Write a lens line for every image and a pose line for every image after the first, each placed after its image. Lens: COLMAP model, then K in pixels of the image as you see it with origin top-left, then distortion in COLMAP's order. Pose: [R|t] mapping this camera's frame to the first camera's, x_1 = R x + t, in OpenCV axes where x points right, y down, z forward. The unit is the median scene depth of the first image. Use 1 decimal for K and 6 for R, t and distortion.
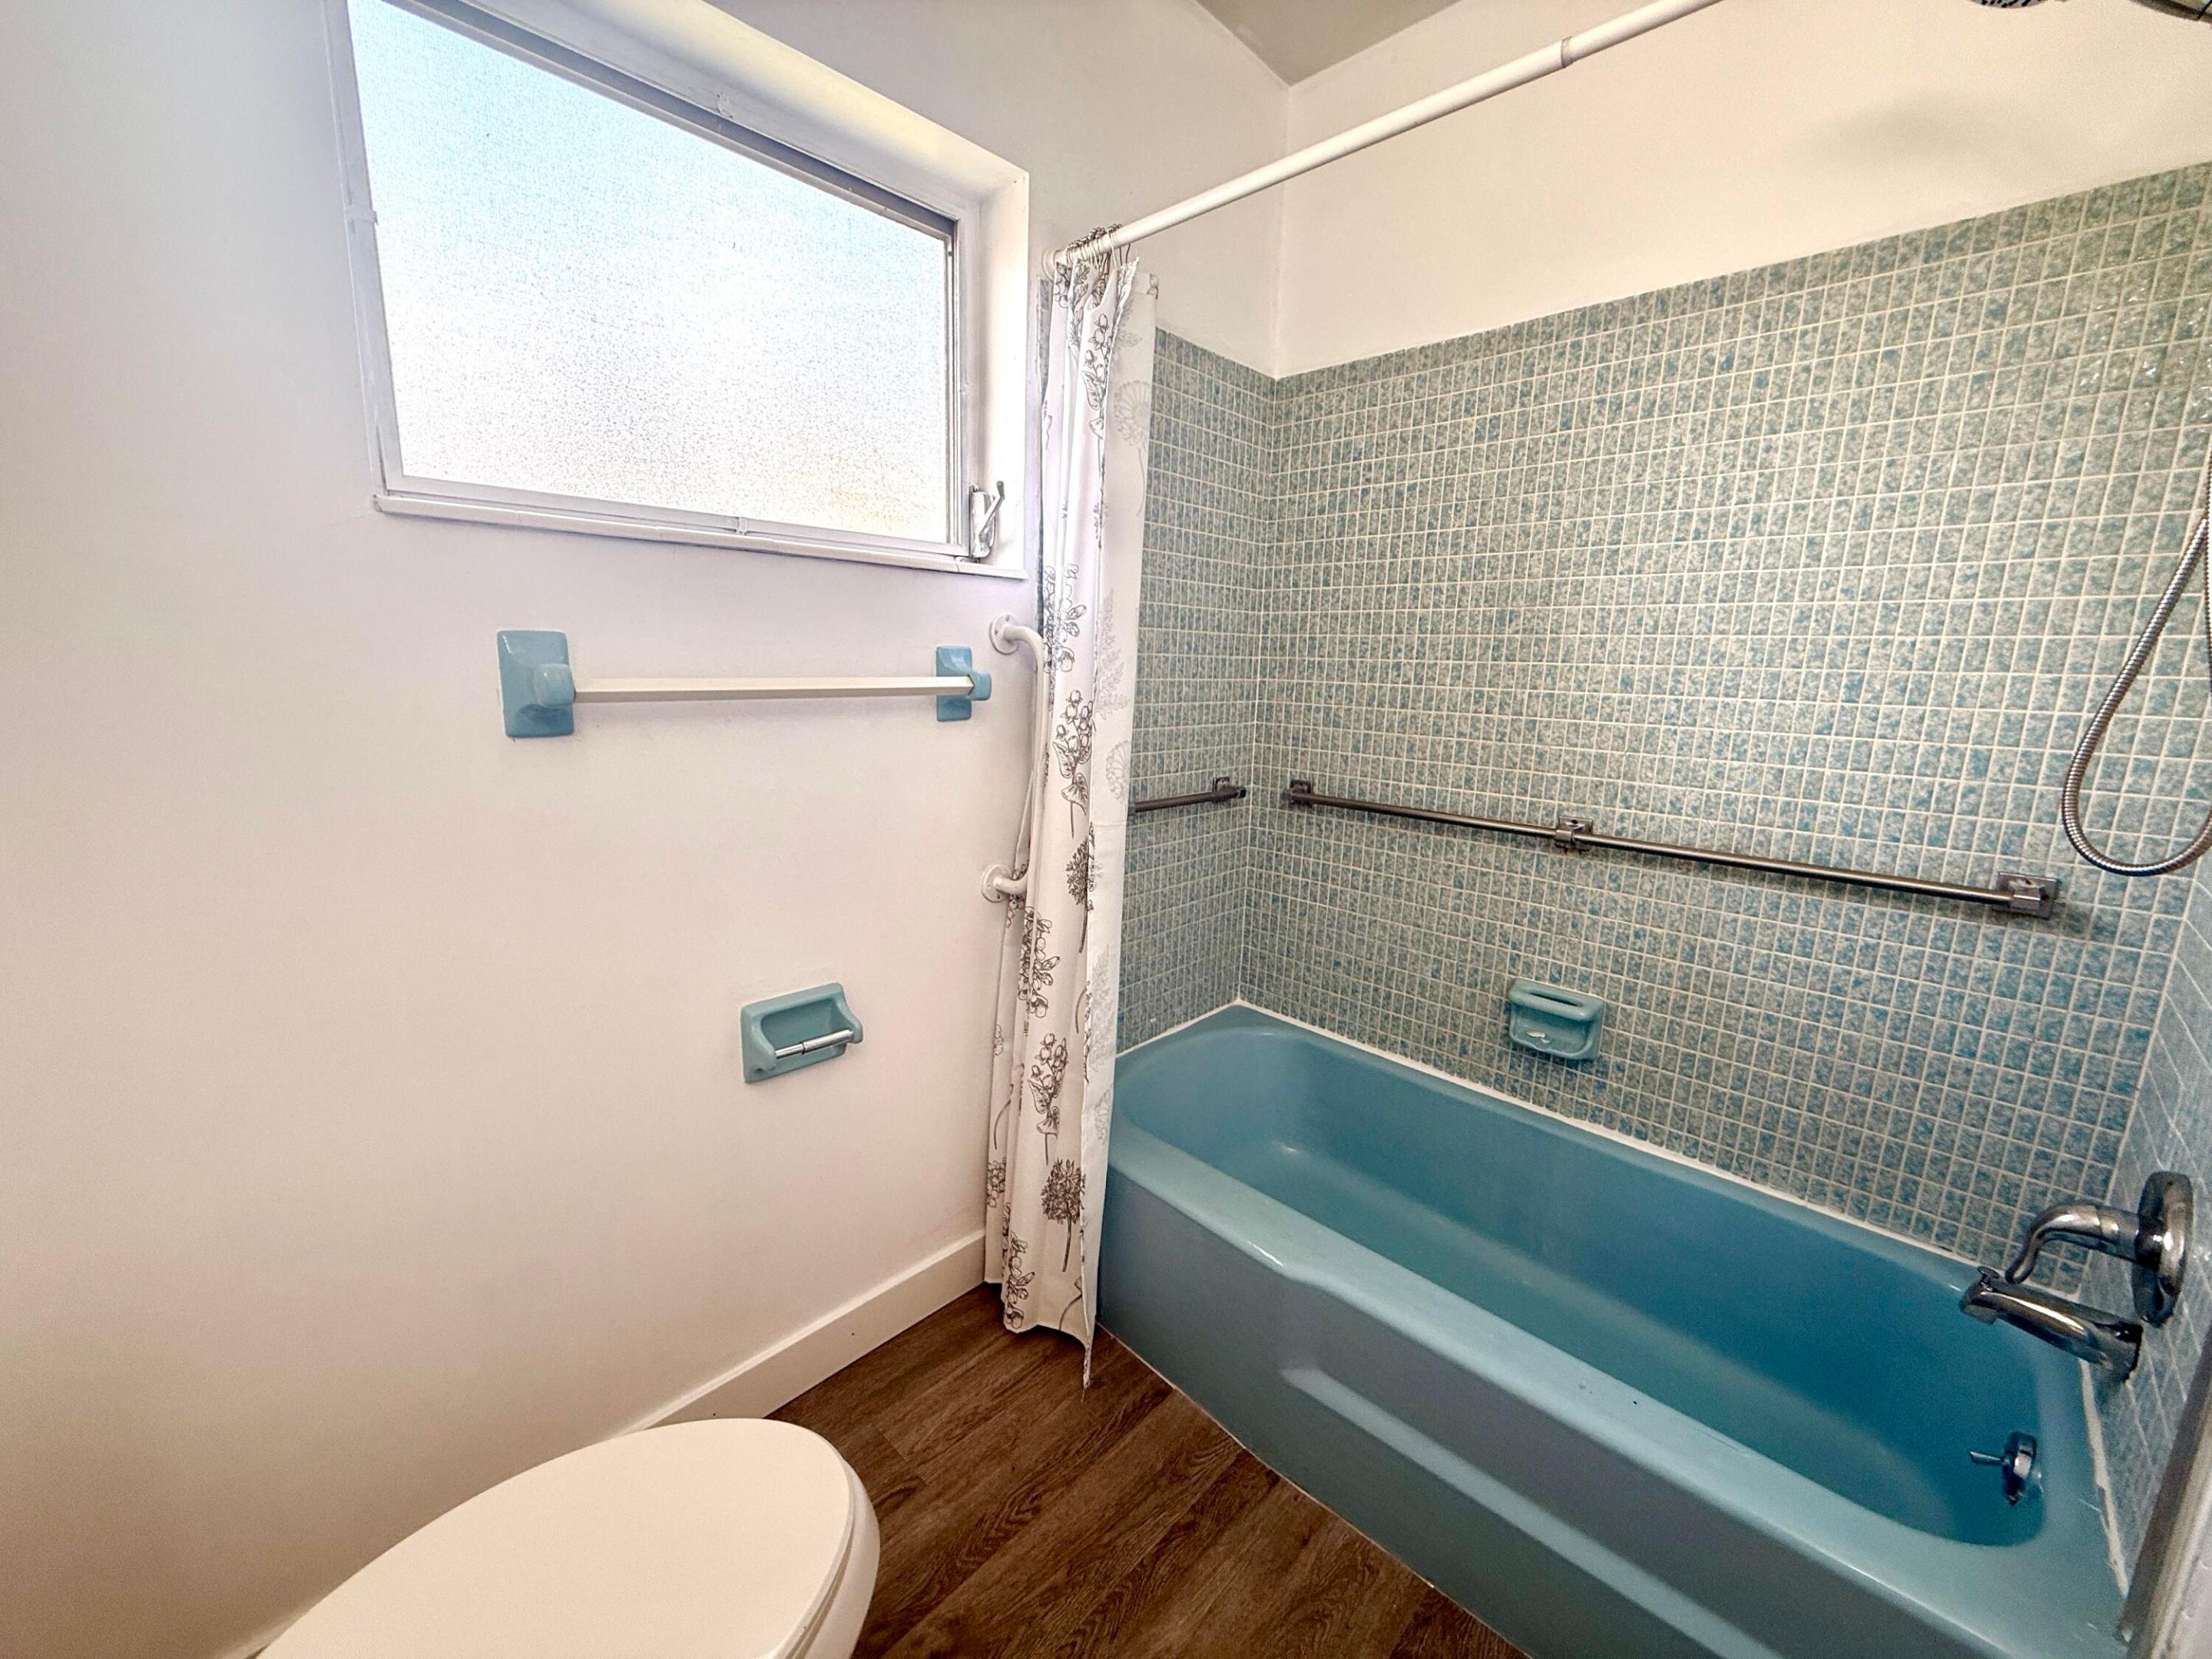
lens RADIAL K [[878.4, 0, 1100.6], [0, 878.4, 832.0], [0, 0, 1]] dist [-0.000885, 0.000075]
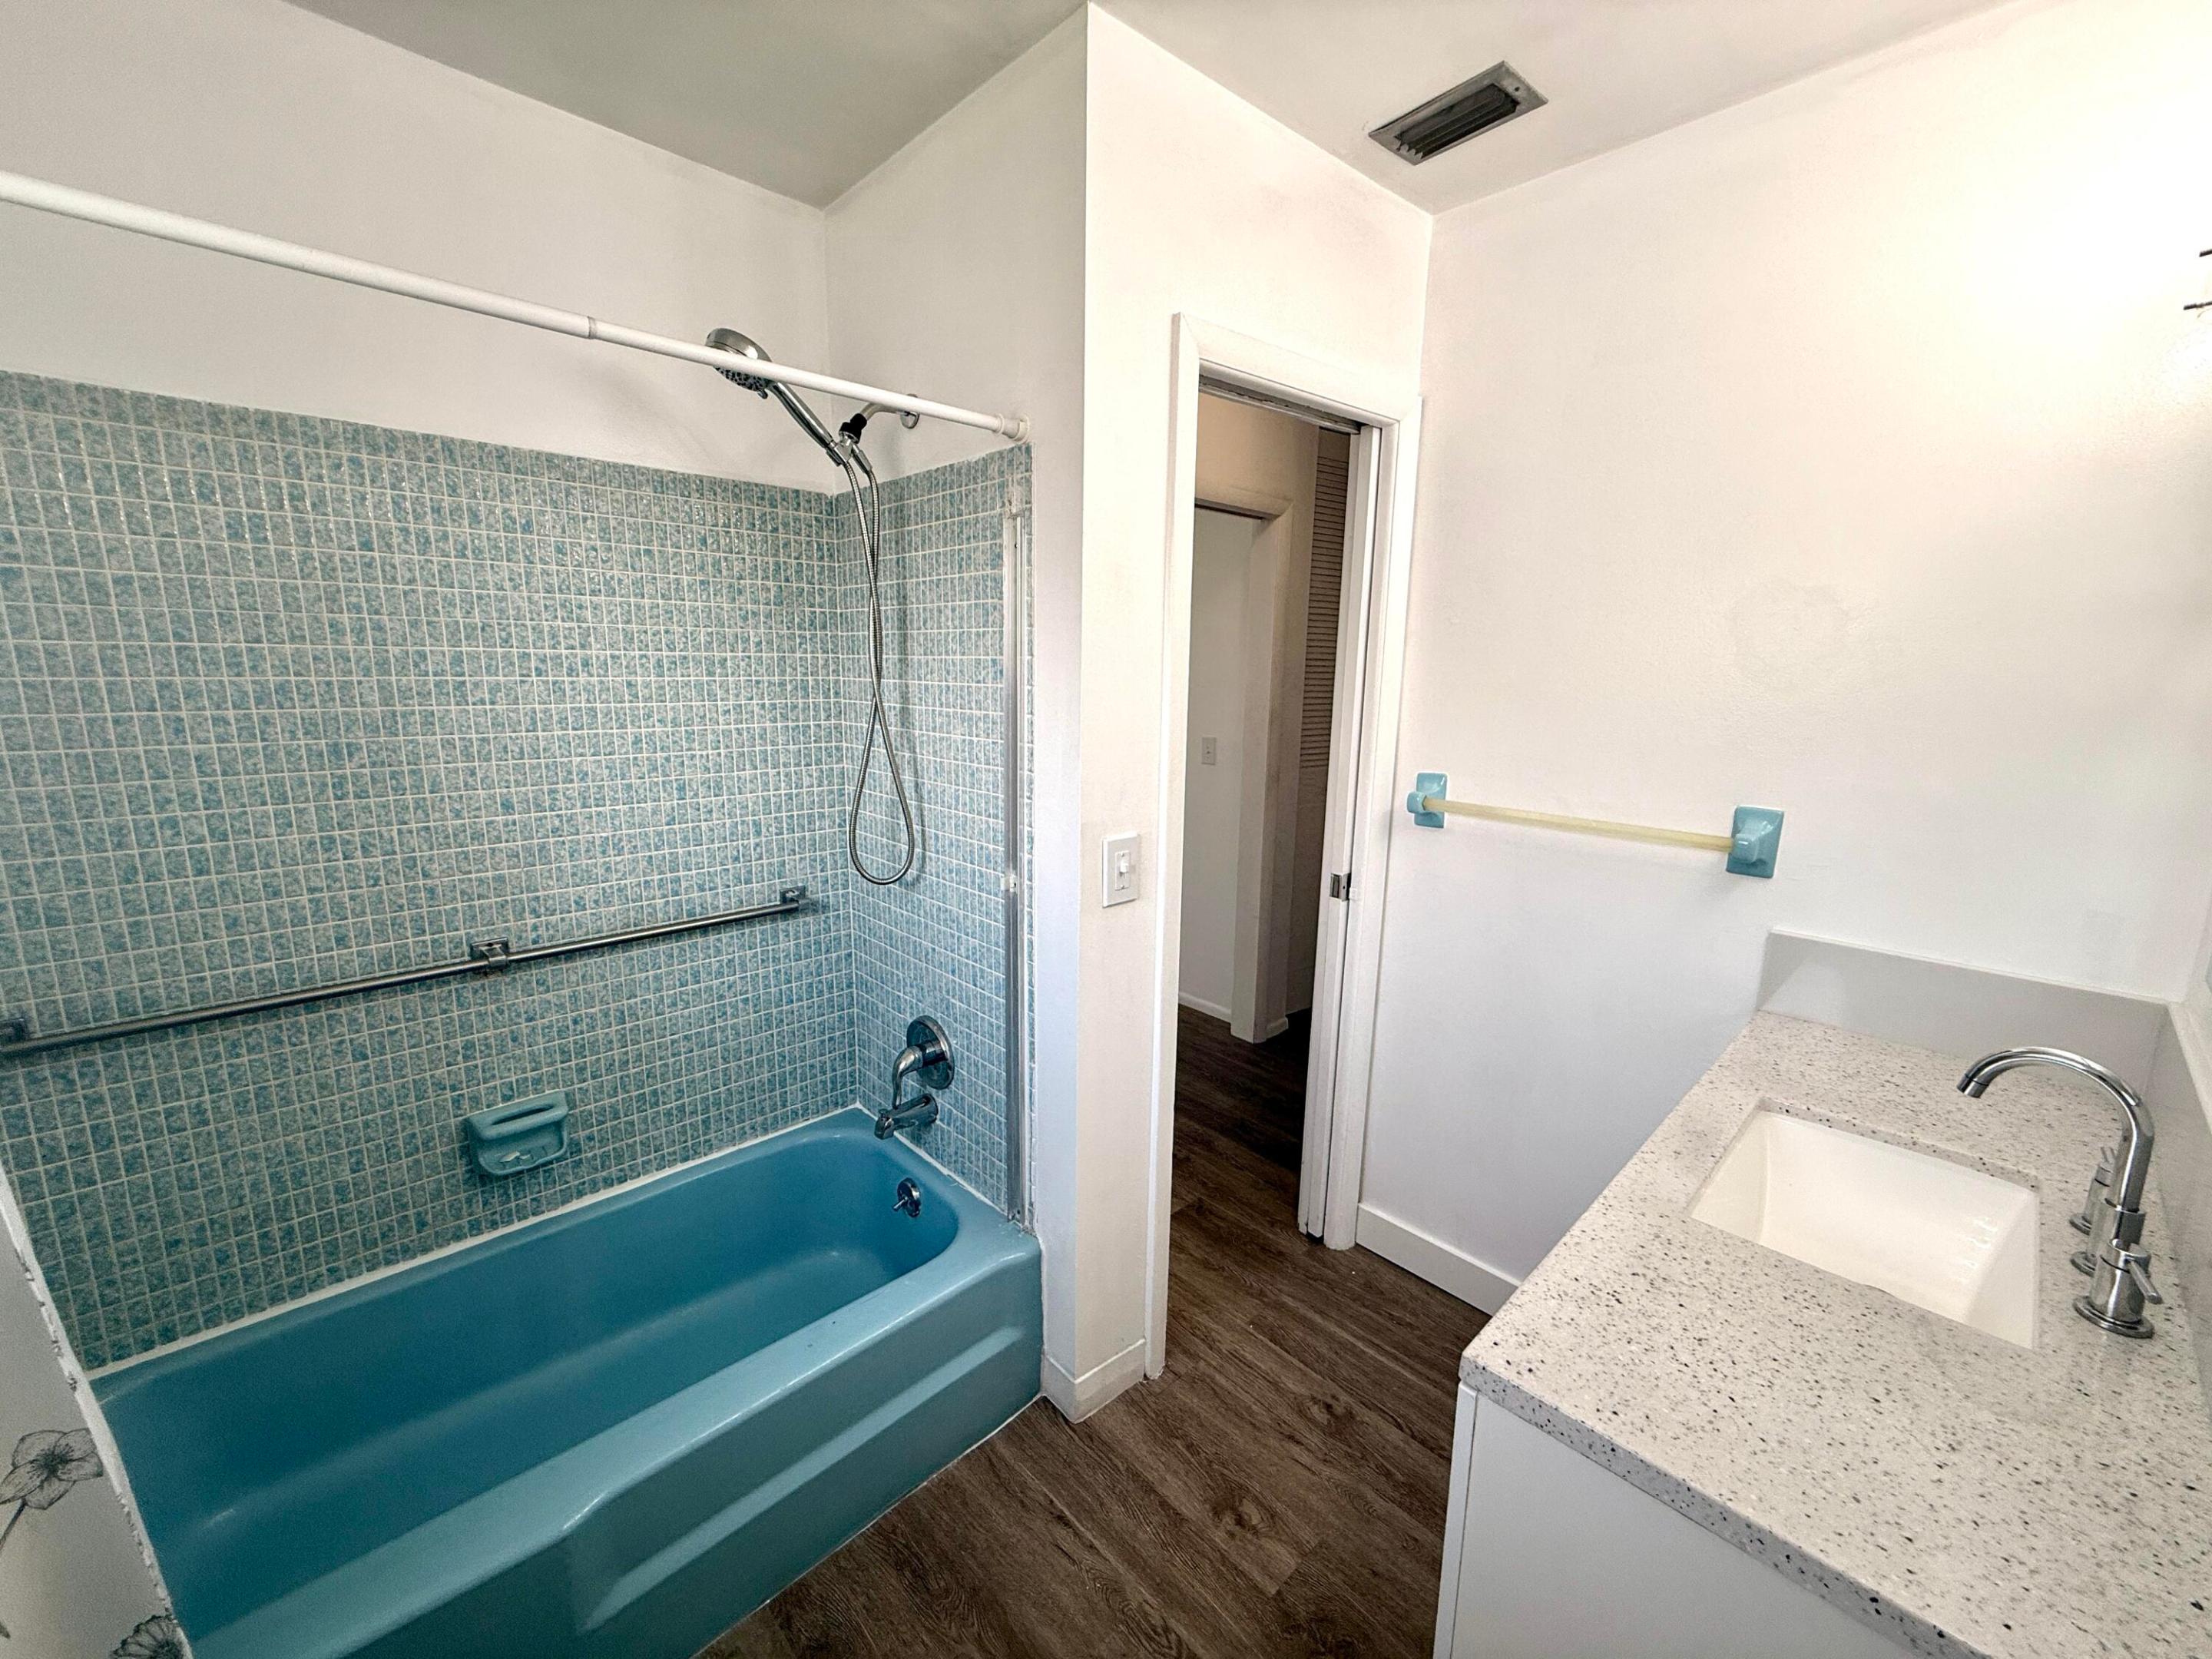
lens RADIAL K [[878.4, 0, 1097.8], [0, 878.4, 833.2], [0, 0, 1]] dist [-0.000885, 0.000075]
pose [[0.042109, -0.215028, 0.975700, -0.418477], [0.183129, 0.961683, 0.204035, -0.231579], [-0.982187, 0.170087, 0.079873, 0.235154]]
